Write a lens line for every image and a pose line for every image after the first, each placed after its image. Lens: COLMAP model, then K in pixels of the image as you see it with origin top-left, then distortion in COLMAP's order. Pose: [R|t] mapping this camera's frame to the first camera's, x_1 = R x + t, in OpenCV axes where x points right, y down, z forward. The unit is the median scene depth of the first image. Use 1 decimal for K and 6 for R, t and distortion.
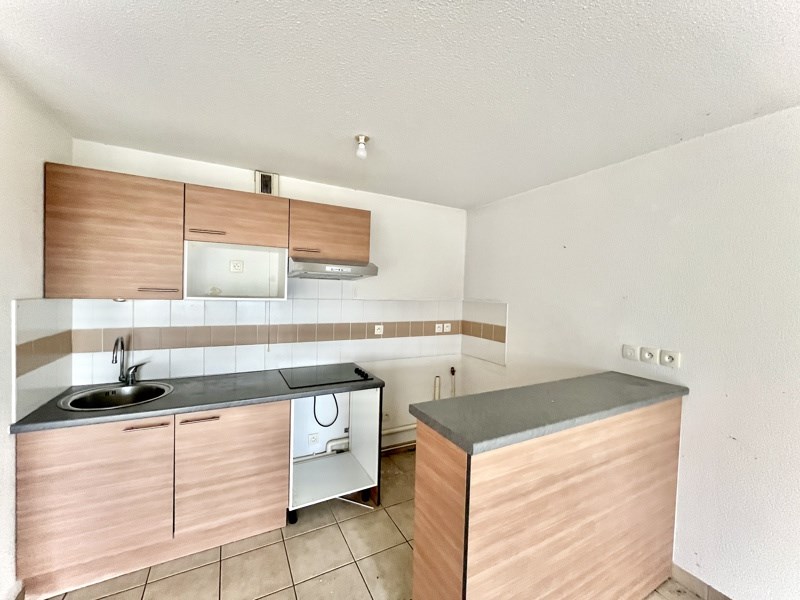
lens RADIAL K [[325.4, 0, 397.4], [0, 325.4, 296.6], [0, 0, 1]] dist [-0.000348, -0.000035]
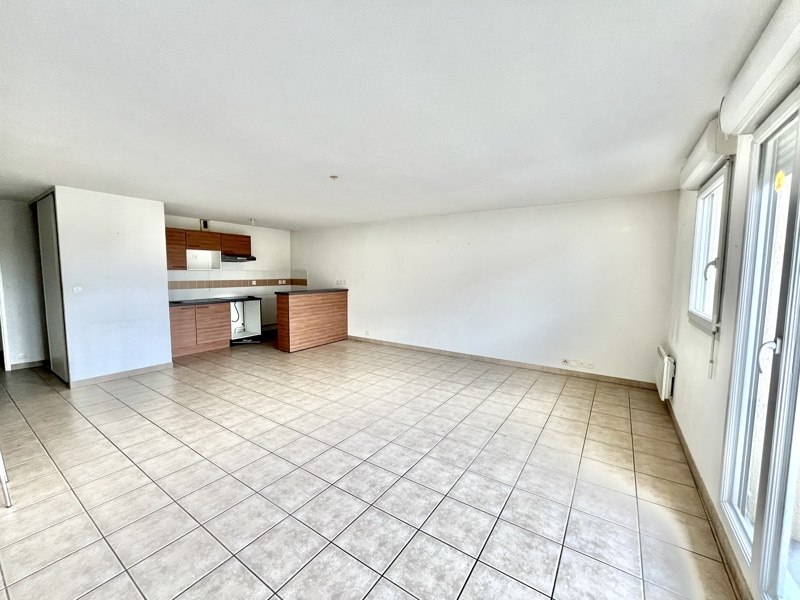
lens RADIAL K [[325.4, 0, 396.7], [0, 325.4, 300.1], [0, 0, 1]] dist [-0.000348, -0.000035]
pose [[0.887191, -0.062447, 0.457157, -0.255418], [0.029682, 0.996471, 0.078513, 0.079300], [-0.460446, -0.056087, 0.885914, -1.809160]]
